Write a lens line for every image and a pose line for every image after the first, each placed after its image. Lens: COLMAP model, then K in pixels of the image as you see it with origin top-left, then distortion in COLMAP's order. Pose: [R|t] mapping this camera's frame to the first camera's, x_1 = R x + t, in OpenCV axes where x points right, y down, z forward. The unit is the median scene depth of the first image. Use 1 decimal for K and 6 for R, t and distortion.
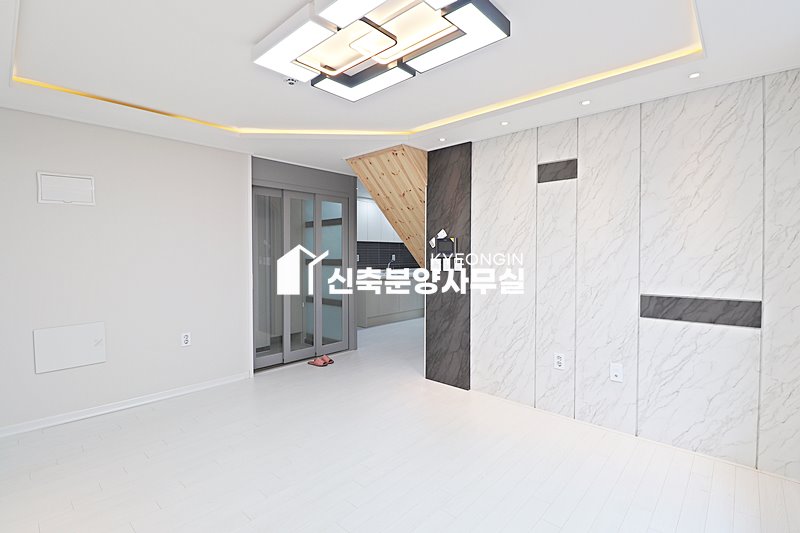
lens RADIAL K [[371.4, 0, 397.0], [0, 371.4, 264.4], [0, 0, 1]] dist [-0.008943, -0.007190]
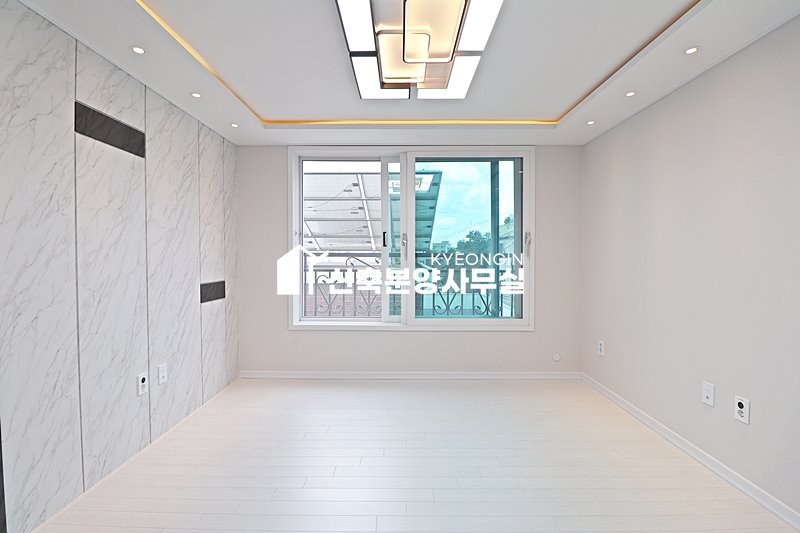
lens RADIAL K [[371.4, 0, 401.3], [0, 371.4, 256.3], [0, 0, 1]] dist [-0.008943, -0.007190]
pose [[-0.673766, -0.005114, 0.738927, -0.490834], [0.017857, 0.999571, 0.023201, -0.018551], [-0.738729, 0.028827, -0.673386, 1.054590]]
